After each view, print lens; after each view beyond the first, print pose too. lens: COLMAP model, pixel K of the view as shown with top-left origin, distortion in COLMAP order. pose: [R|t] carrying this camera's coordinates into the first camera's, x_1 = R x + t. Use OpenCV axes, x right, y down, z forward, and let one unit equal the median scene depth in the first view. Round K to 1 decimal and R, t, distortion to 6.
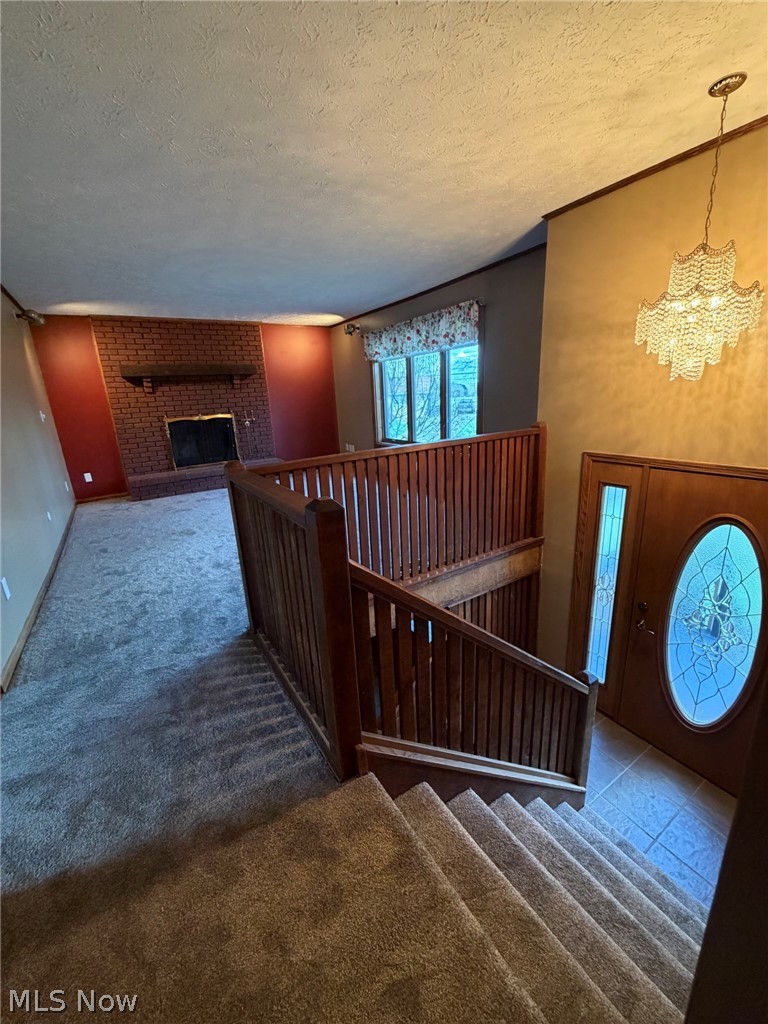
lens RADIAL K [[413.2, 0, 384.0], [0, 413.2, 512.0], [0, 0, 1]] dist [0.002104, 0.000011]
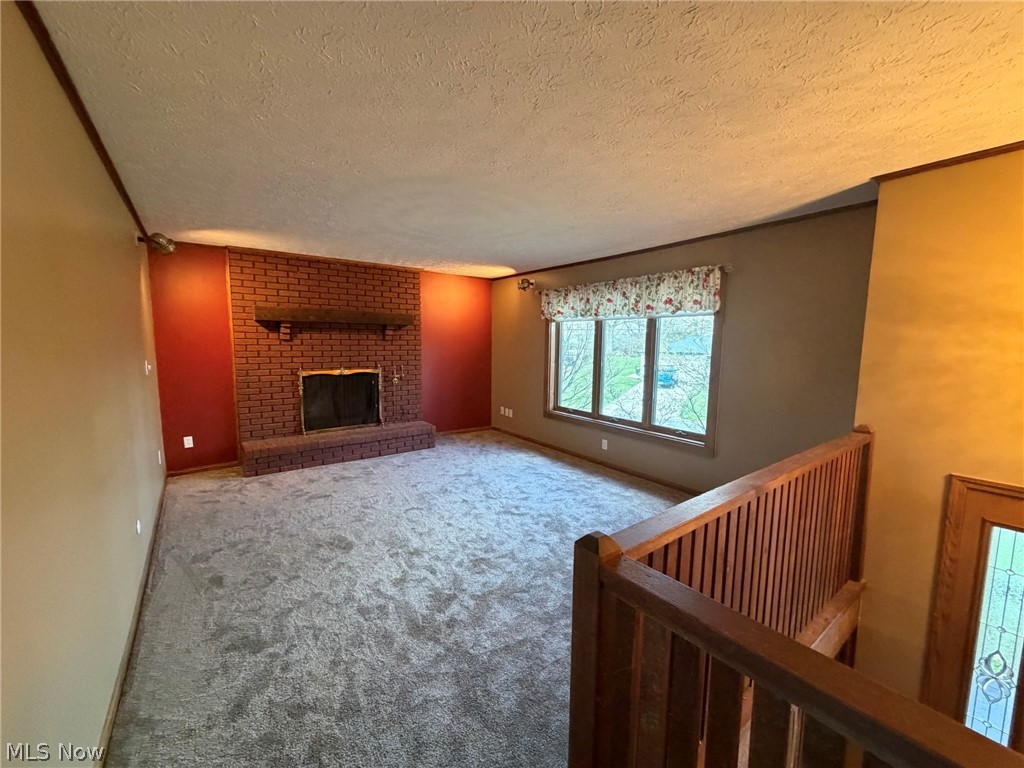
lens RADIAL K [[413.2, 0, 509.3], [0, 413.2, 385.6], [0, 0, 1]] dist [0.002104, 0.000011]
pose [[0.995300, 0.053303, 0.080846, -0.199291], [-0.038660, 0.984173, -0.172944, -0.080005], [-0.088785, 0.169006, 0.981608, 0.183894]]
